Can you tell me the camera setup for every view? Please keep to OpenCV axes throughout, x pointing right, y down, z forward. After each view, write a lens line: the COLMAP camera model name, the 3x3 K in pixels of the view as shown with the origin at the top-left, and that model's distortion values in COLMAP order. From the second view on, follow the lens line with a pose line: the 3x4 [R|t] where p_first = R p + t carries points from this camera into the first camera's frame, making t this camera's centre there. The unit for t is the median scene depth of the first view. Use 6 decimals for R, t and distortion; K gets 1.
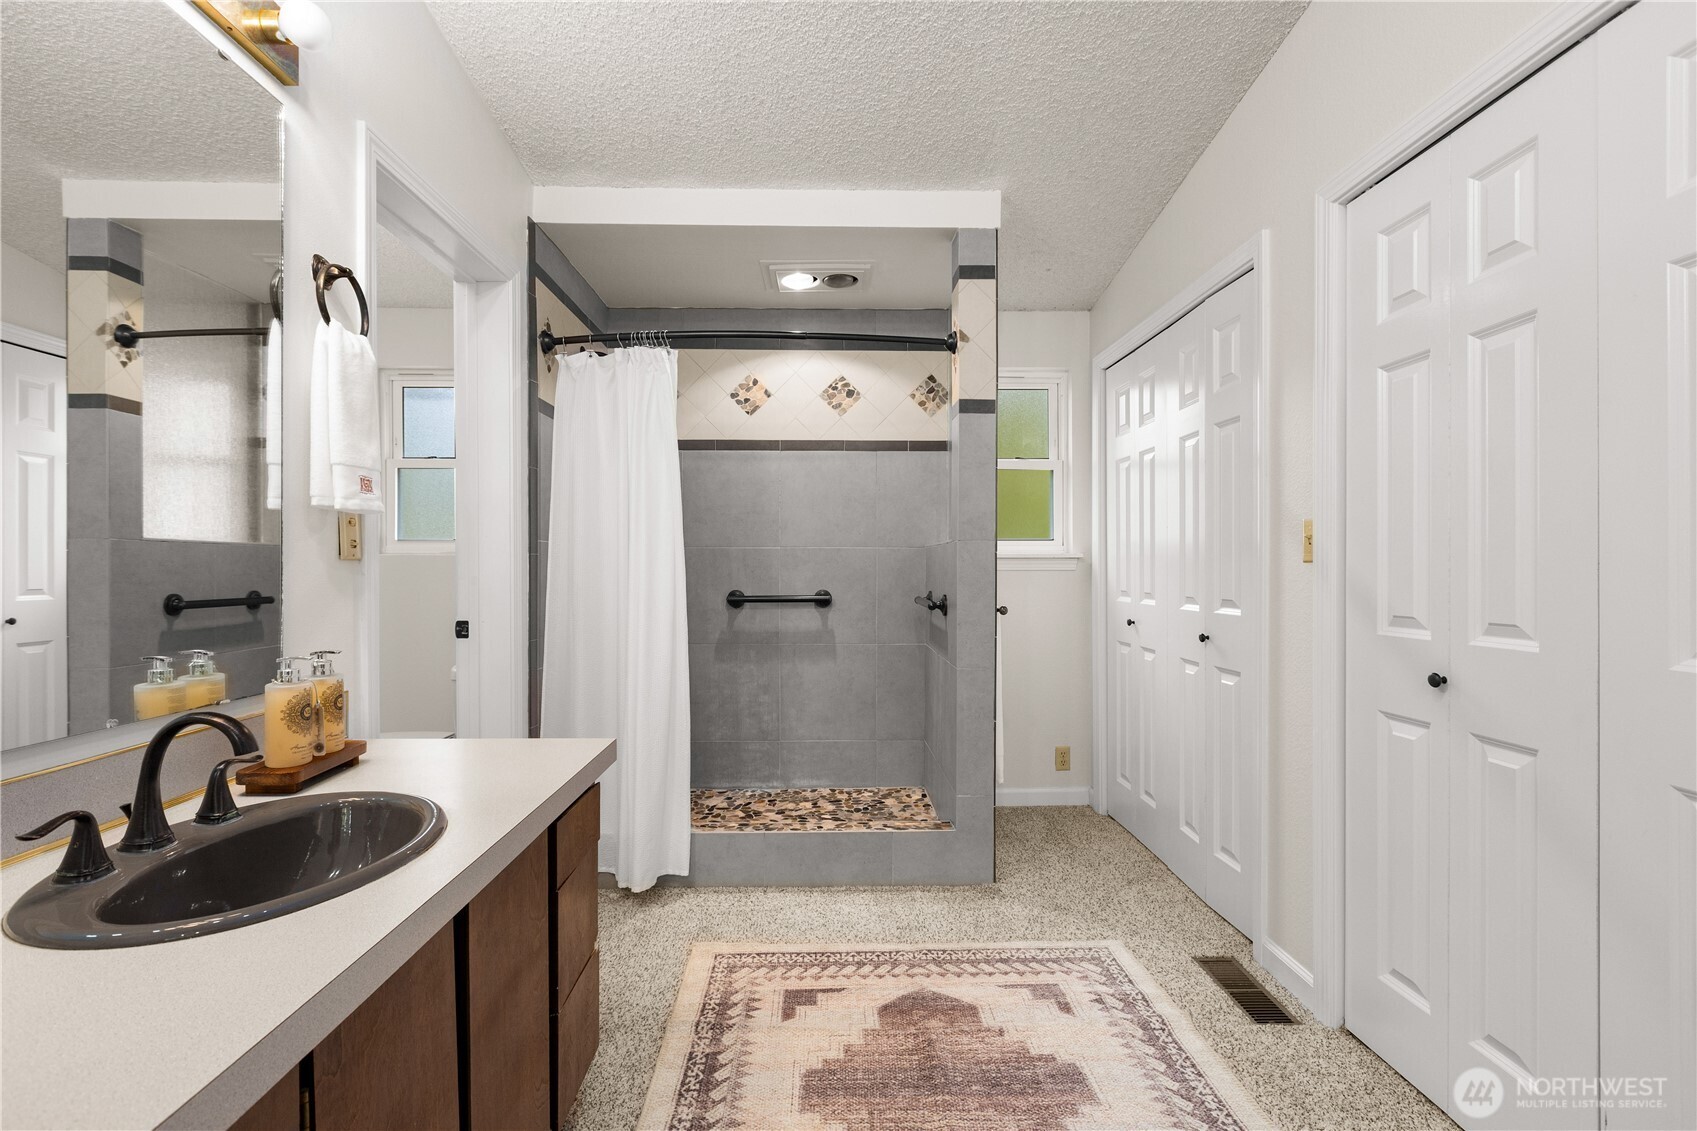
lens RADIAL K [[754.7, 0, 840.0], [0, 754.7, 560.5], [0, 0, 1]] dist [-0.000692, -0.000704]
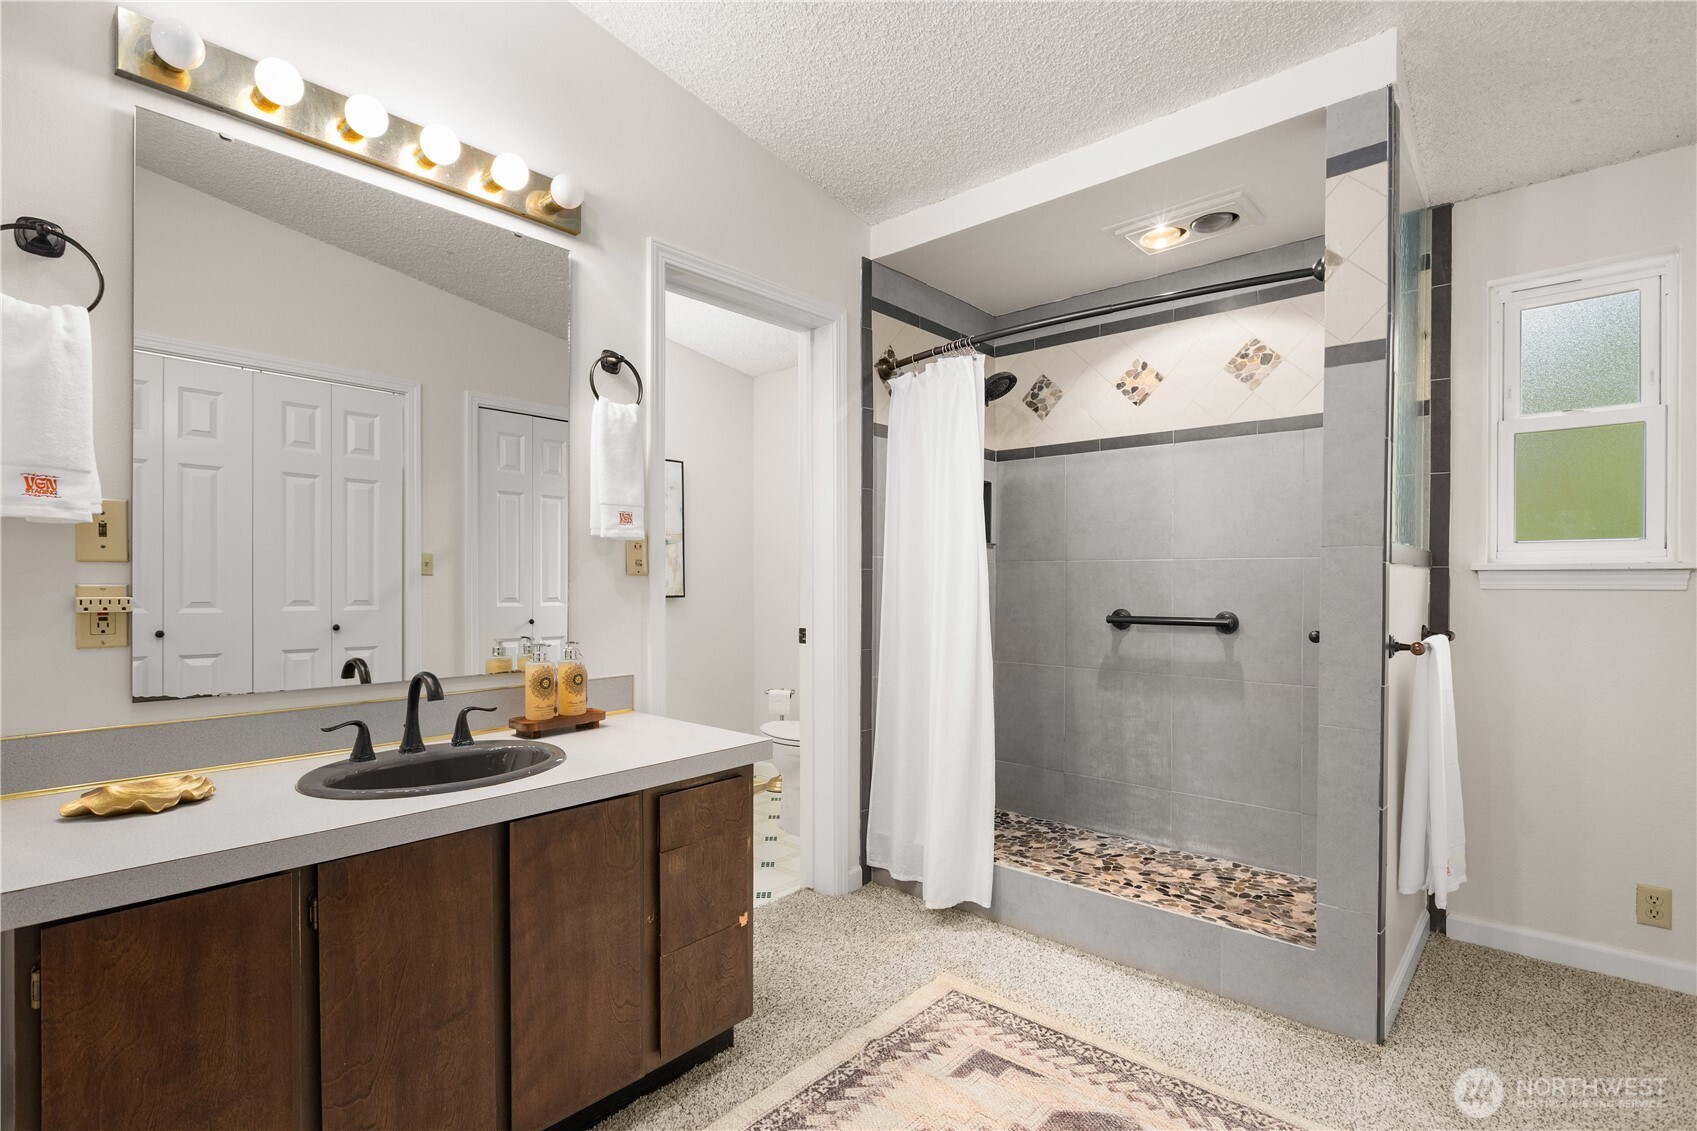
lens RADIAL K [[803.1, 0, 839.3], [0, 803.1, 576.1], [0, 0, 1]] dist [-0.003797, 0.000549]
pose [[0.728988, -0.000886, -0.684525, 0.342485], [0.001609, 0.999999, 0.000420, 0.000579], [0.684524, -0.001407, 0.728989, 0.135250]]
